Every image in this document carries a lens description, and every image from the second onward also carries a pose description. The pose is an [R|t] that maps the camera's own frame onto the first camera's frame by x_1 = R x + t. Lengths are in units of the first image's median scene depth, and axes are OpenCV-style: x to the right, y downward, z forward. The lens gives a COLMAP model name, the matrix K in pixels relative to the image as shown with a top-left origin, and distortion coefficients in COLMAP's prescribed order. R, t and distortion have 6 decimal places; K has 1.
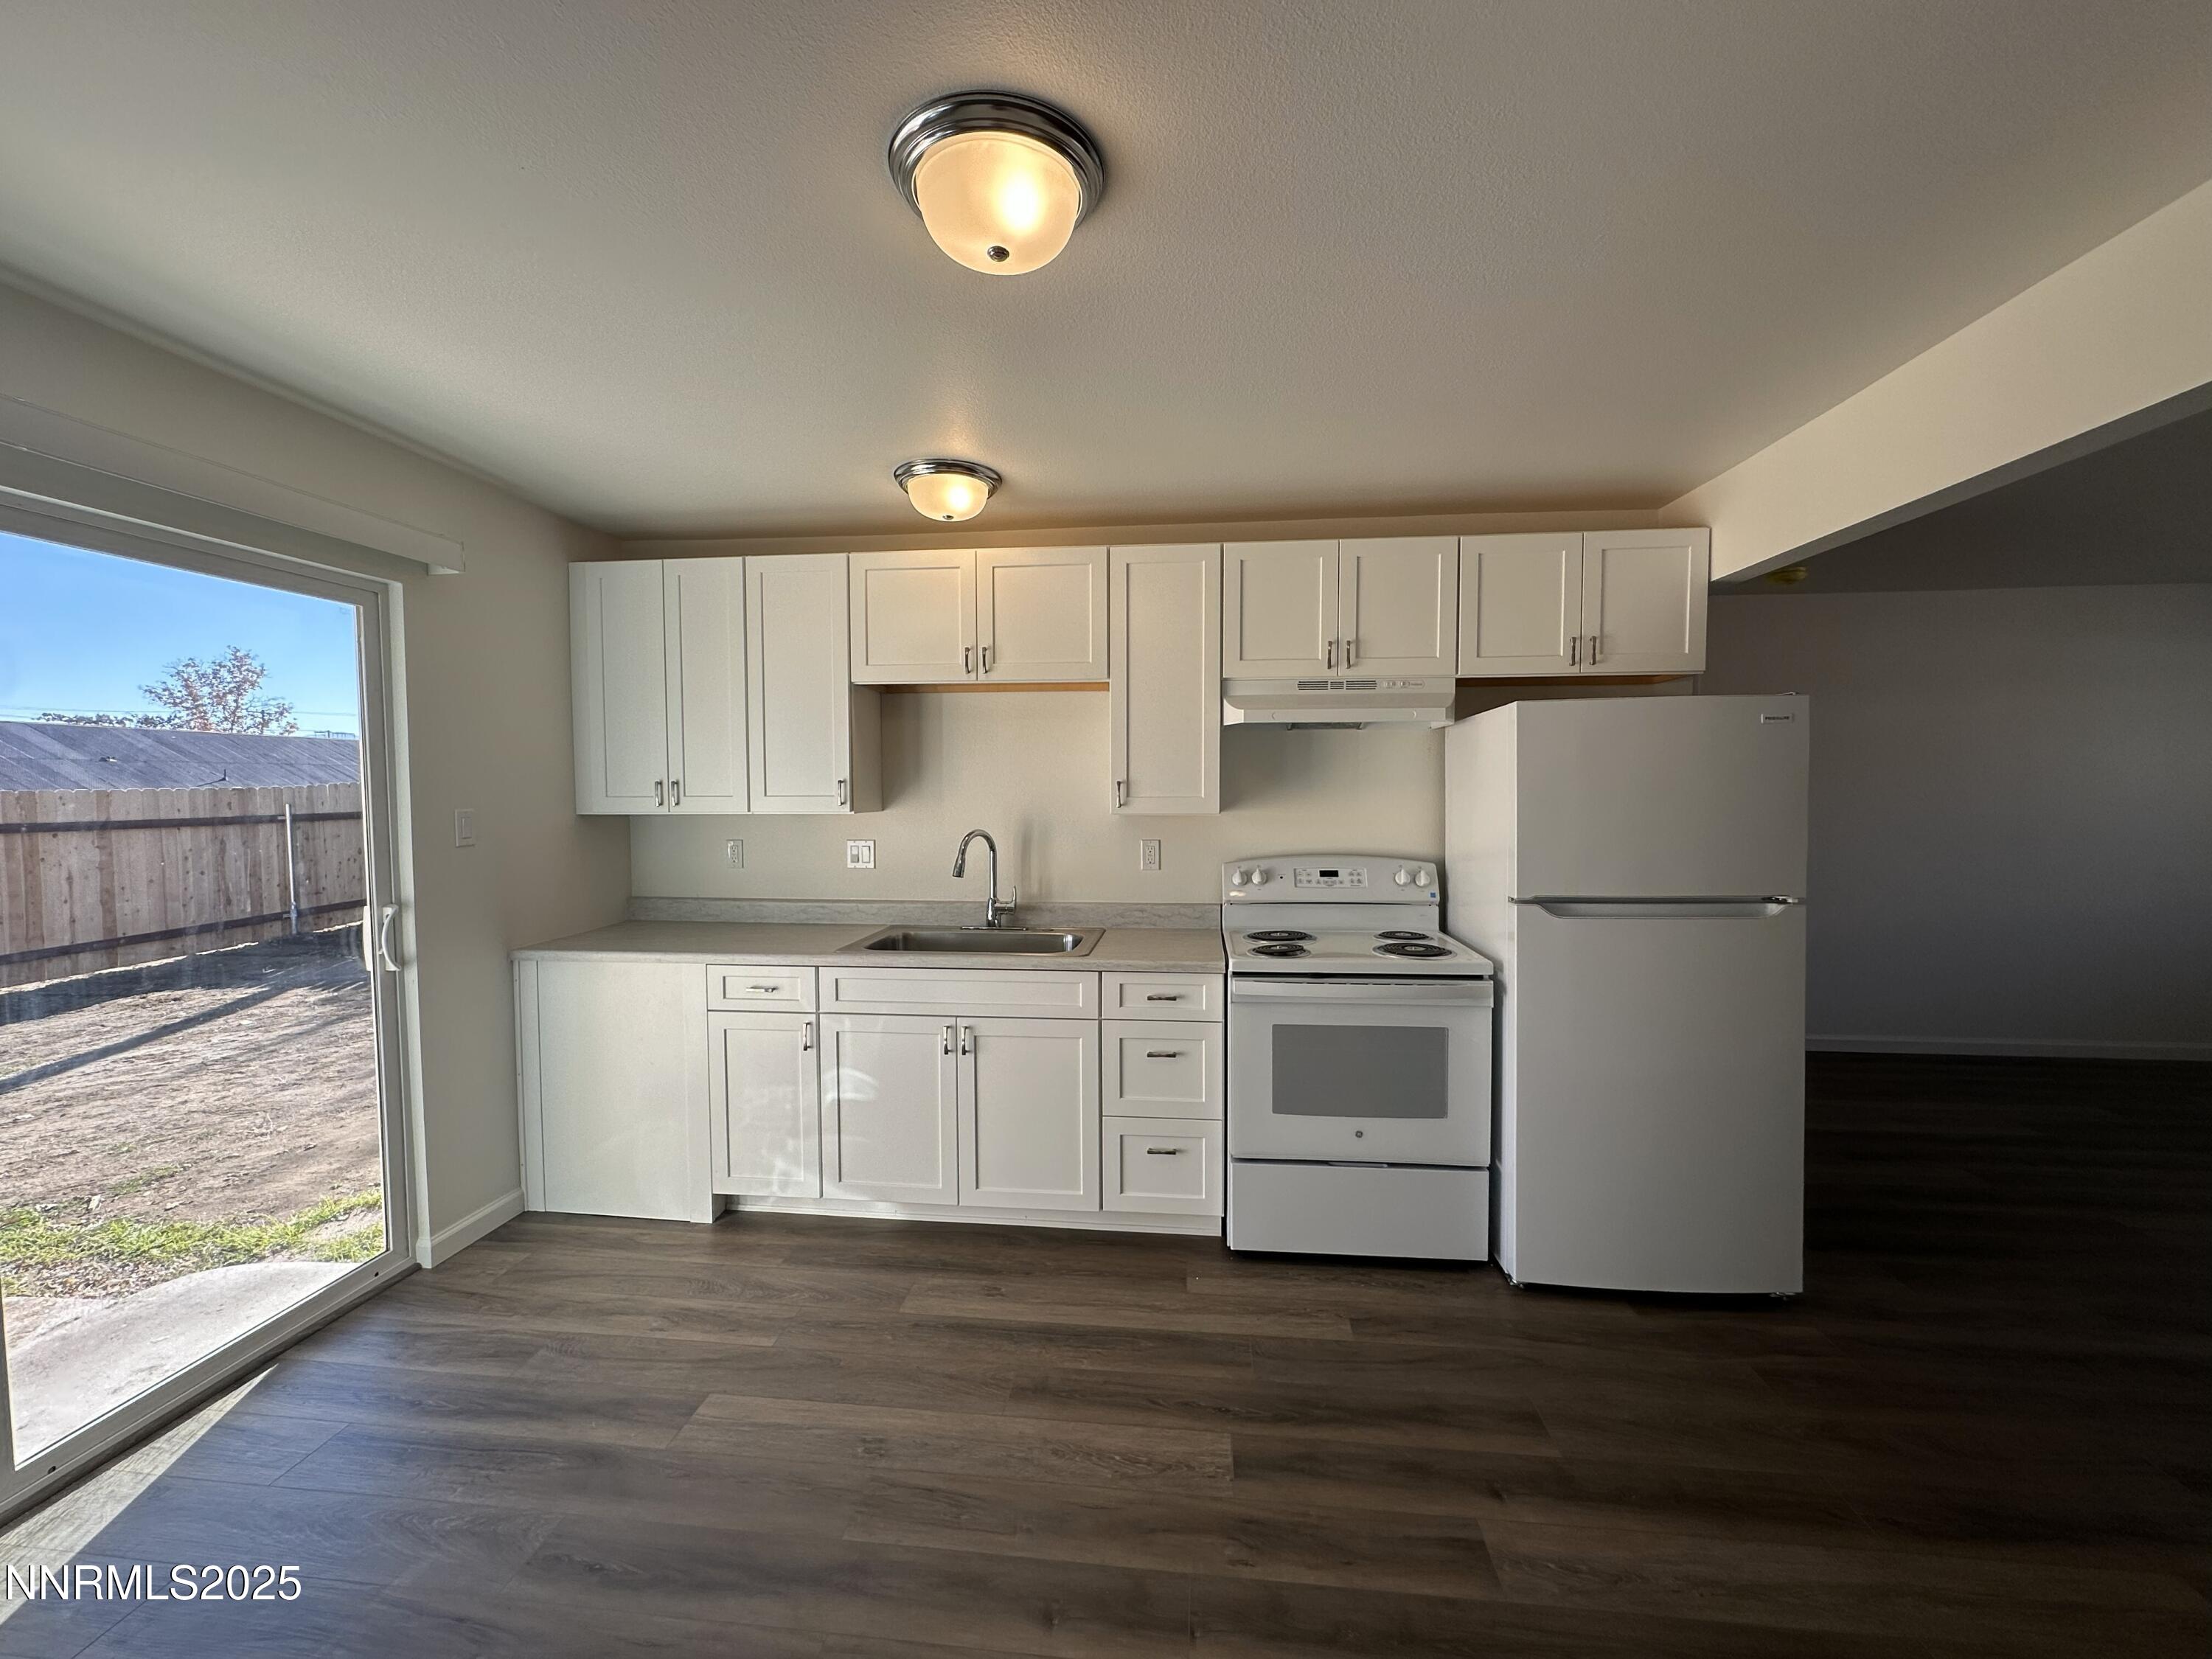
lens RADIAL K [[880.1, 0, 1106.0], [0, 880.1, 829.5], [0, 0, 1]] dist [-0.002481, -0.000126]
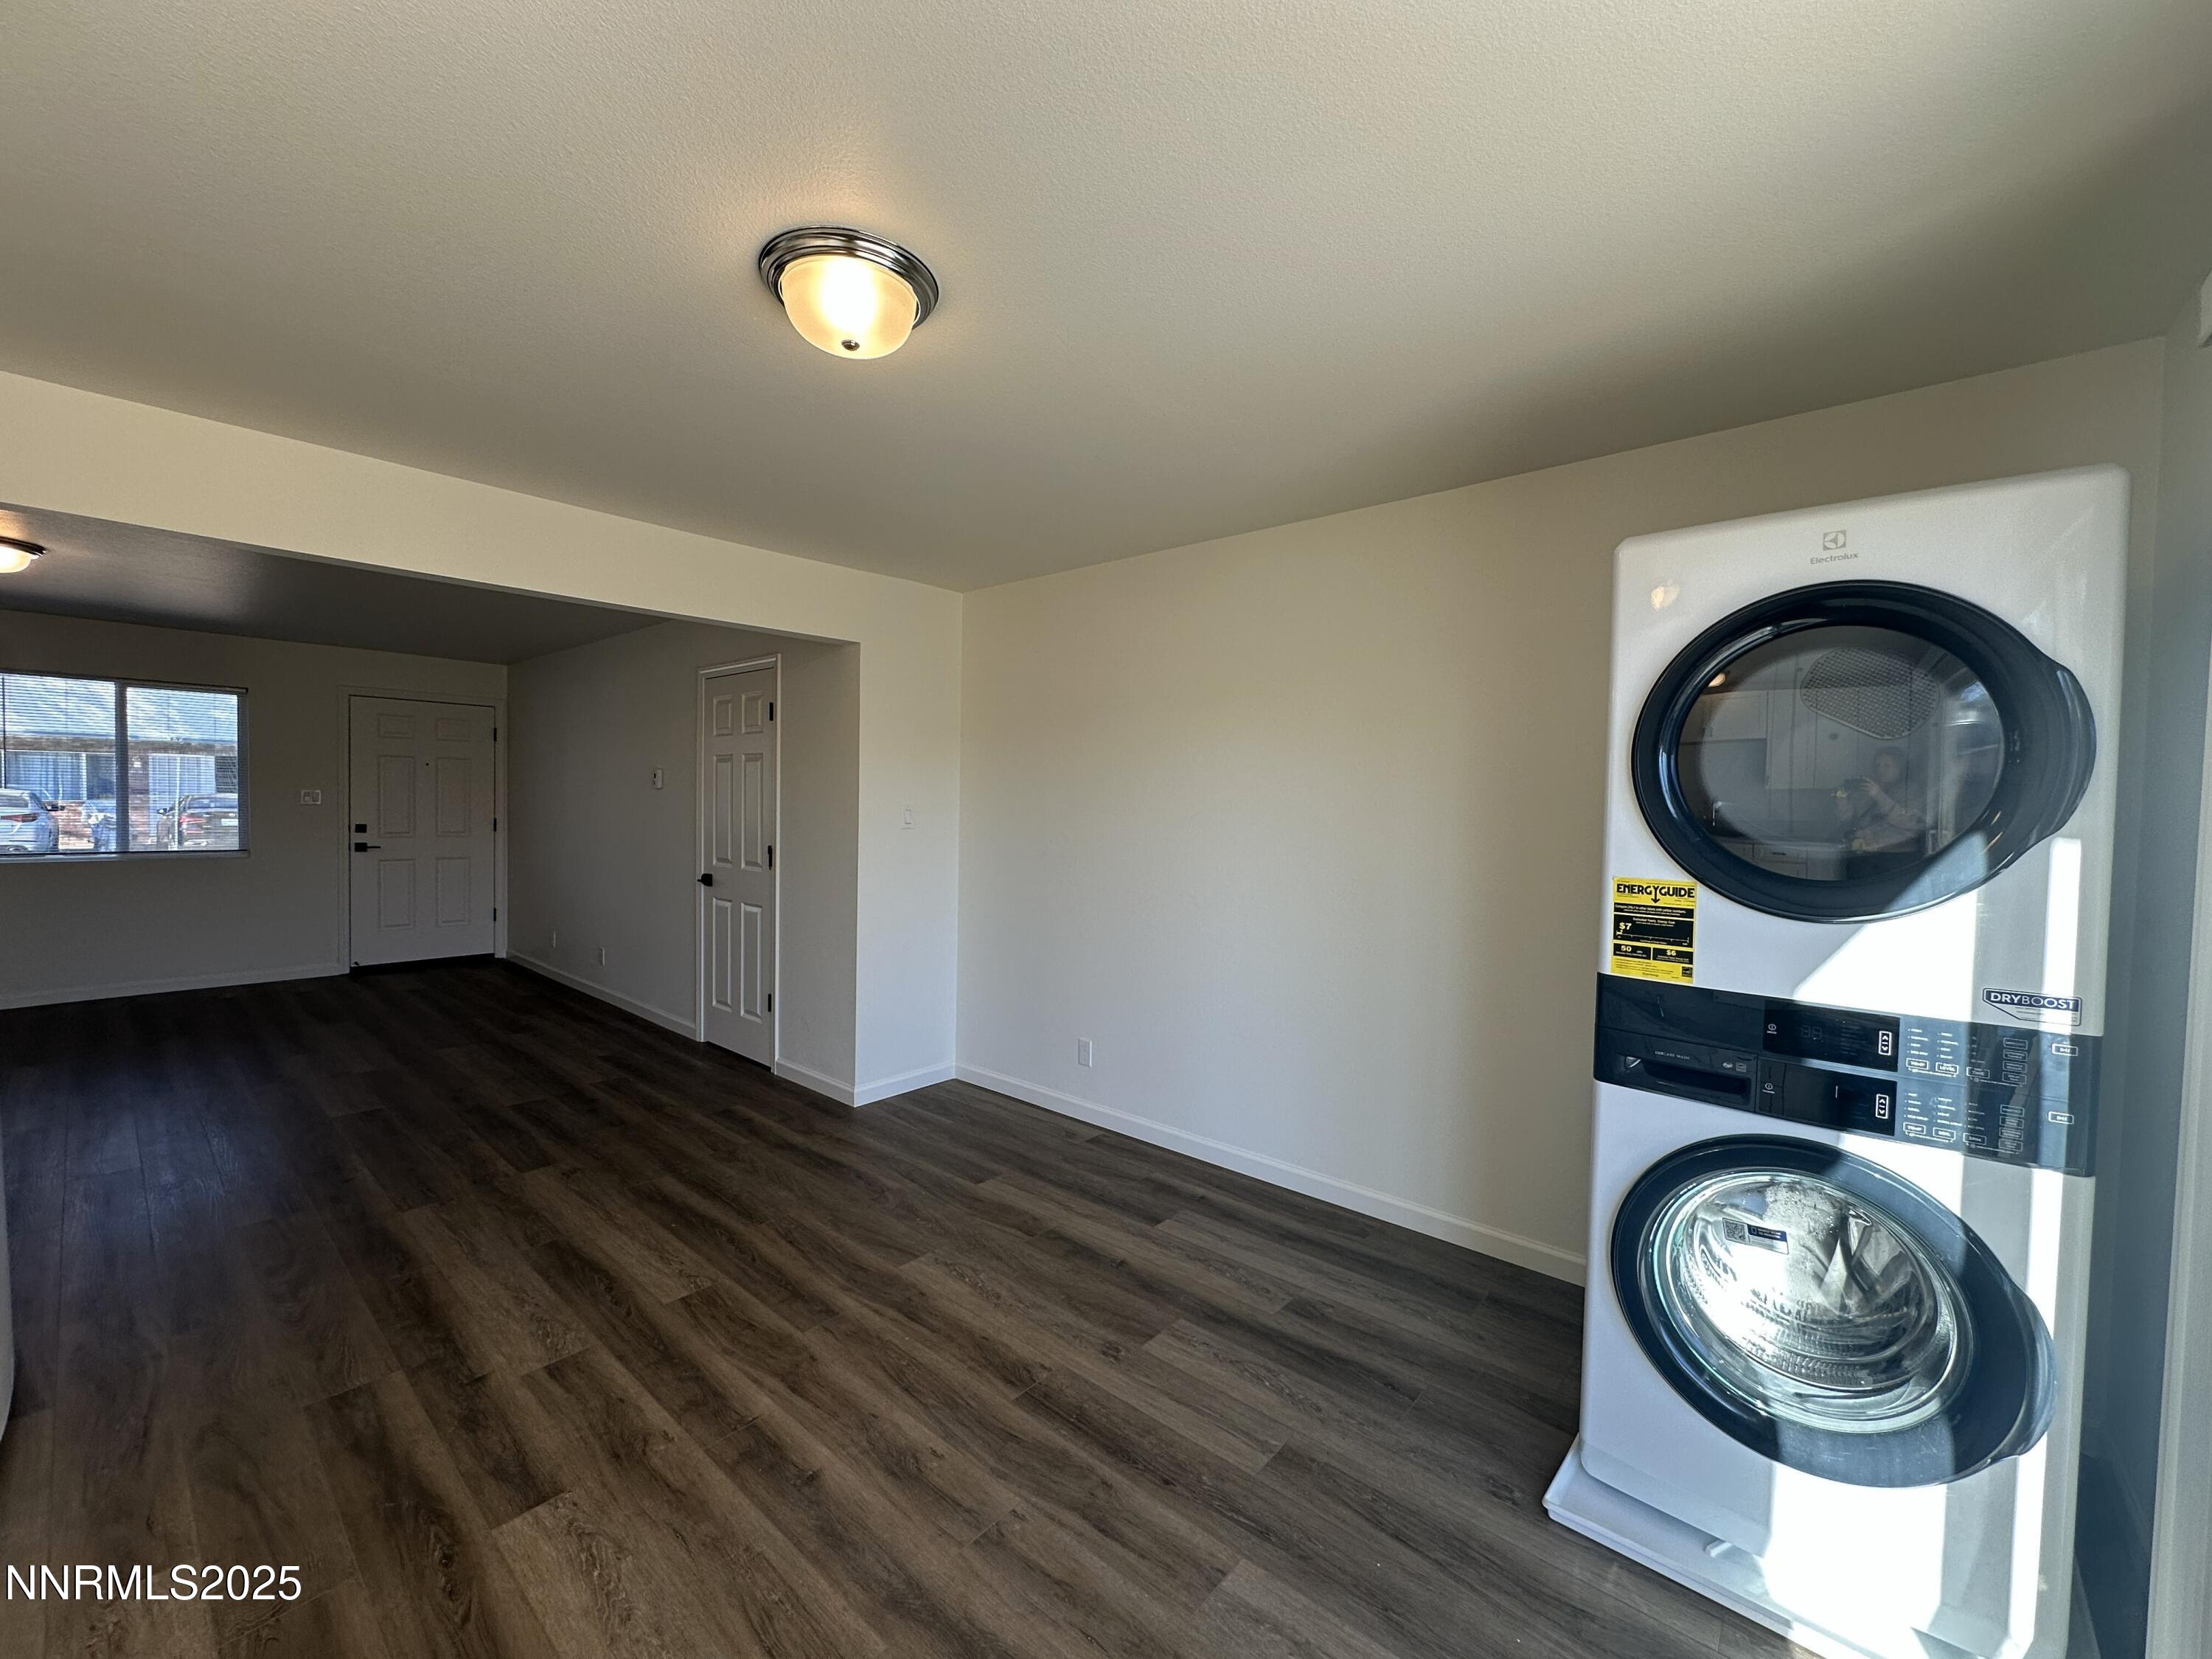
lens RADIAL K [[880.2, 0, 1106.0], [0, 880.2, 829.5], [0, 0, 1]] dist [-0.000693, 0.000001]
pose [[-0.823594, -0.030899, 0.566337, -0.567325], [0.012251, 0.997313, 0.072230, -0.030693], [-0.567047, 0.066426, -0.821003, 0.923726]]
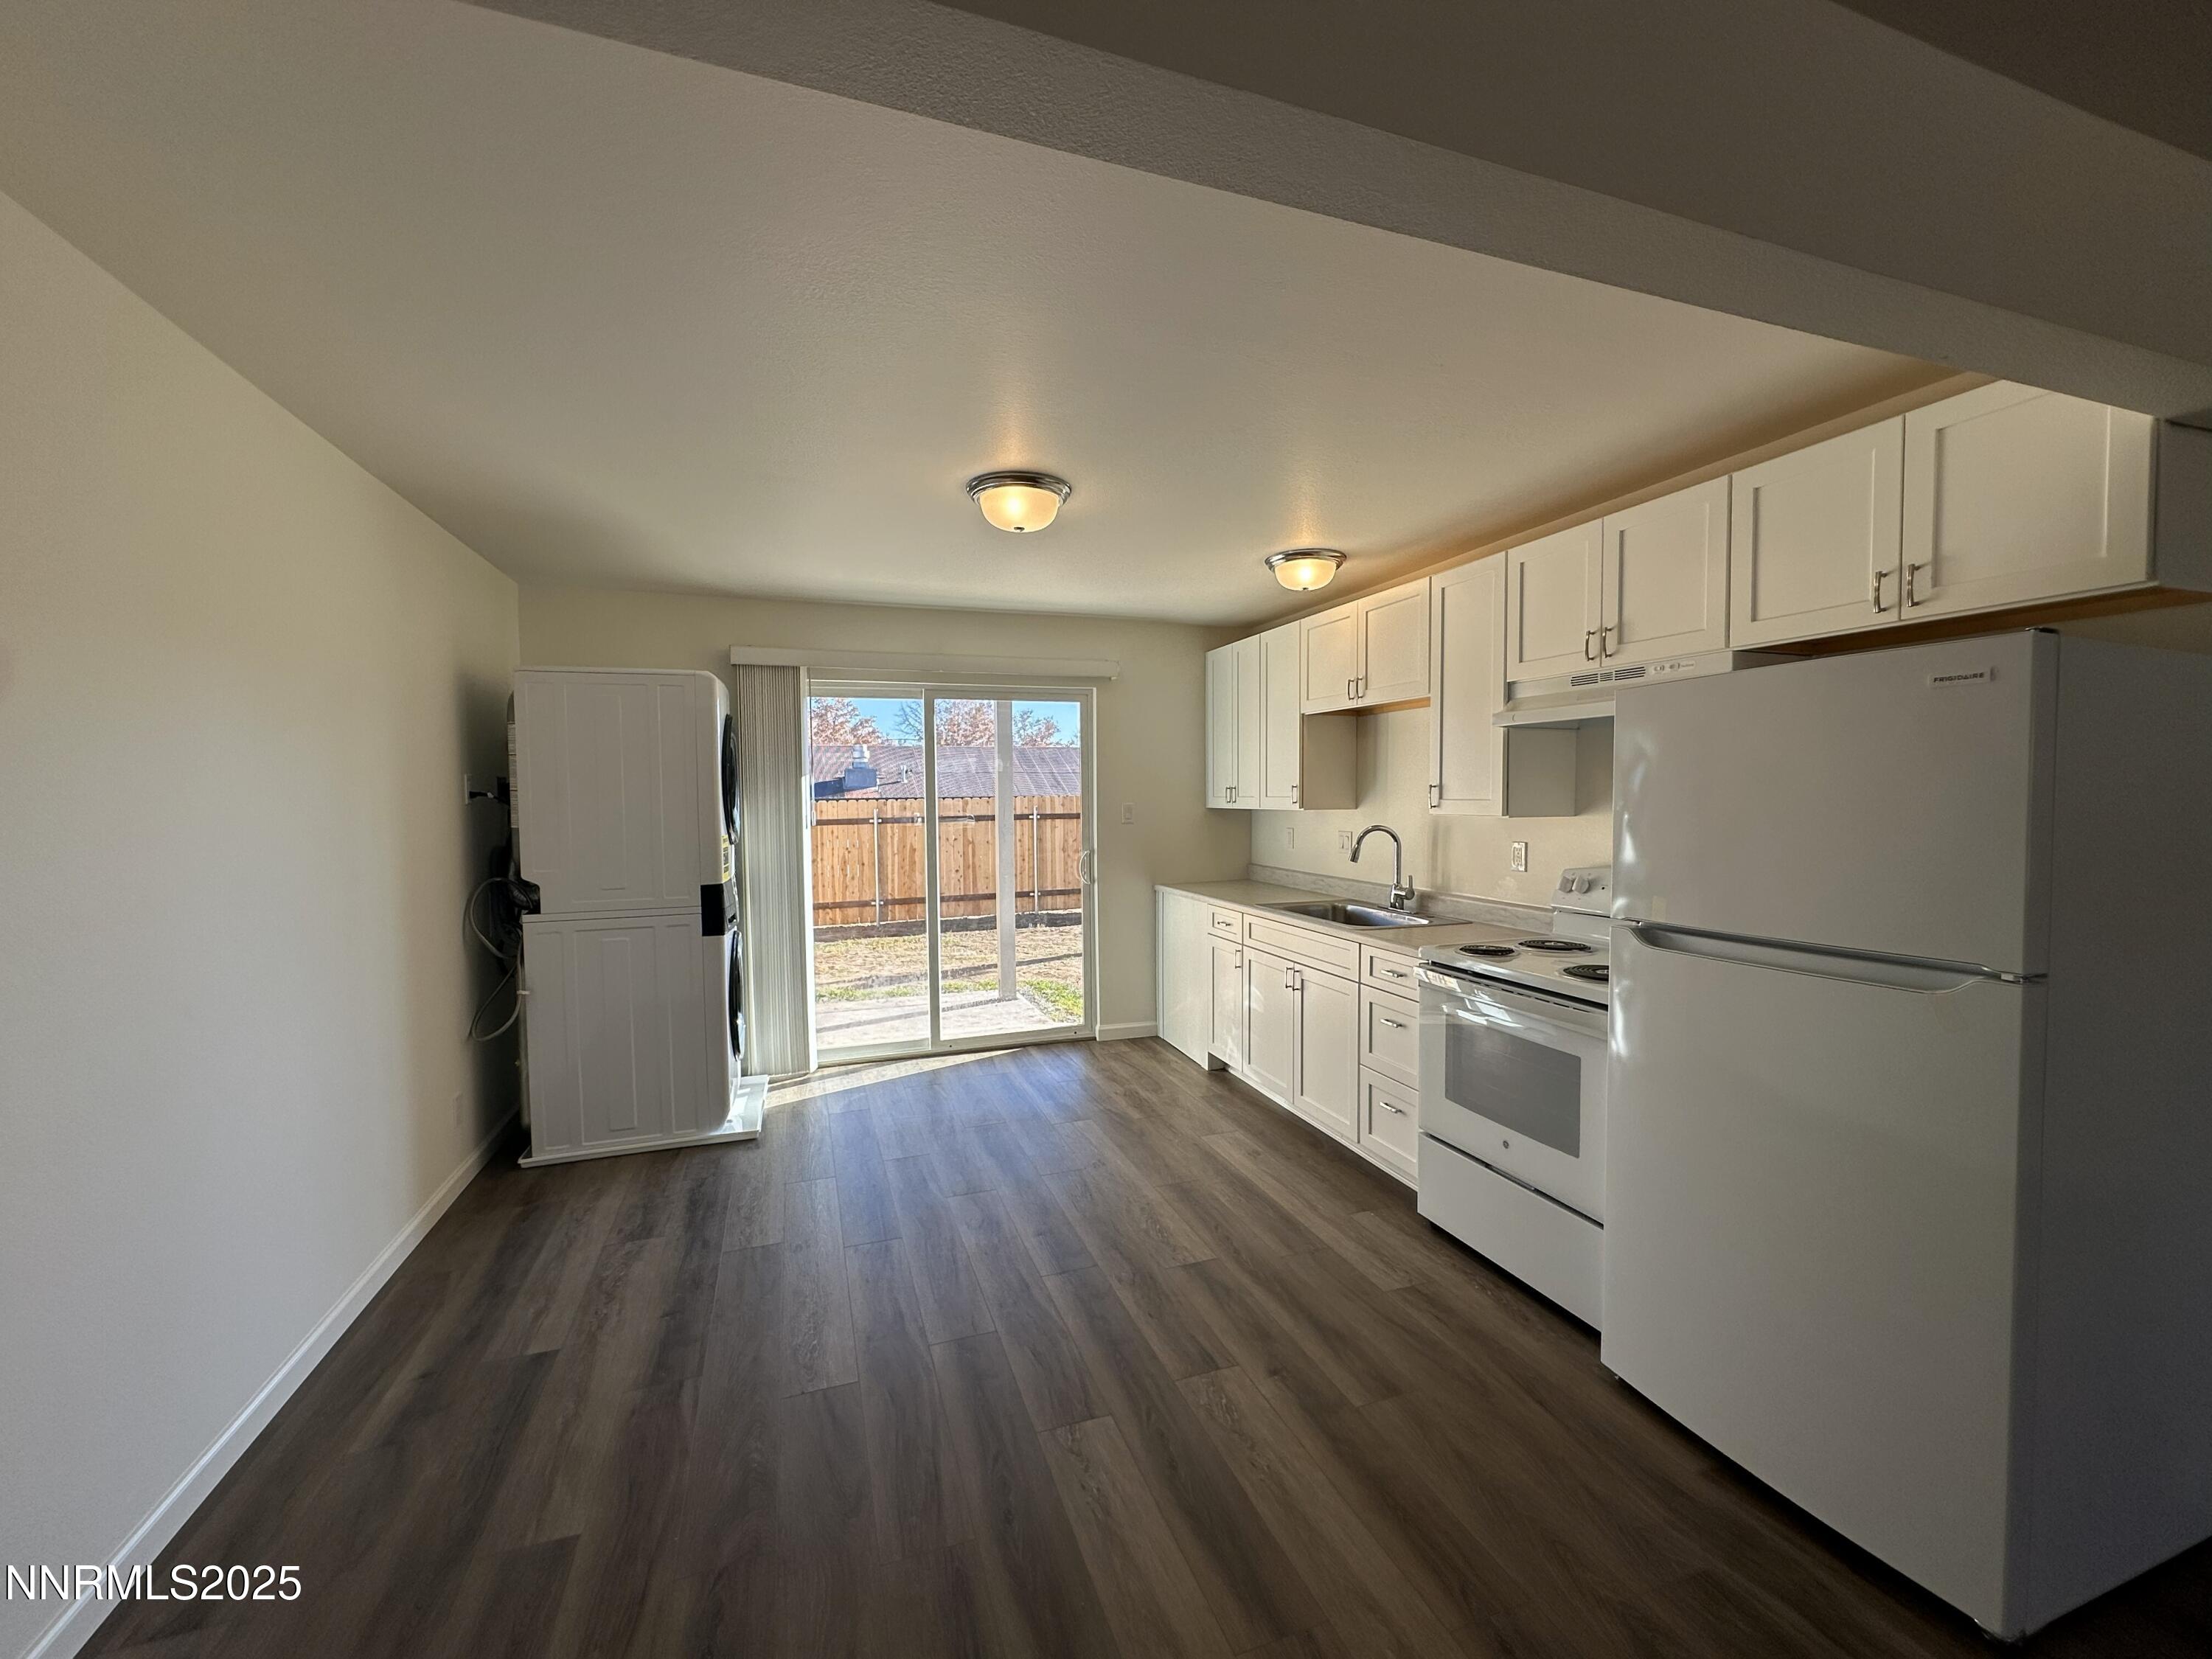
lens RADIAL K [[880.2, 0, 1106.0], [0, 880.2, 829.5], [0, 0, 1]] dist [-0.000693, 0.000001]
pose [[0.432394, 0.037139, -0.900920, 0.906421], [-0.039330, 0.998977, 0.022305, -0.007551], [0.900827, 0.025789, 0.433412, 0.156200]]
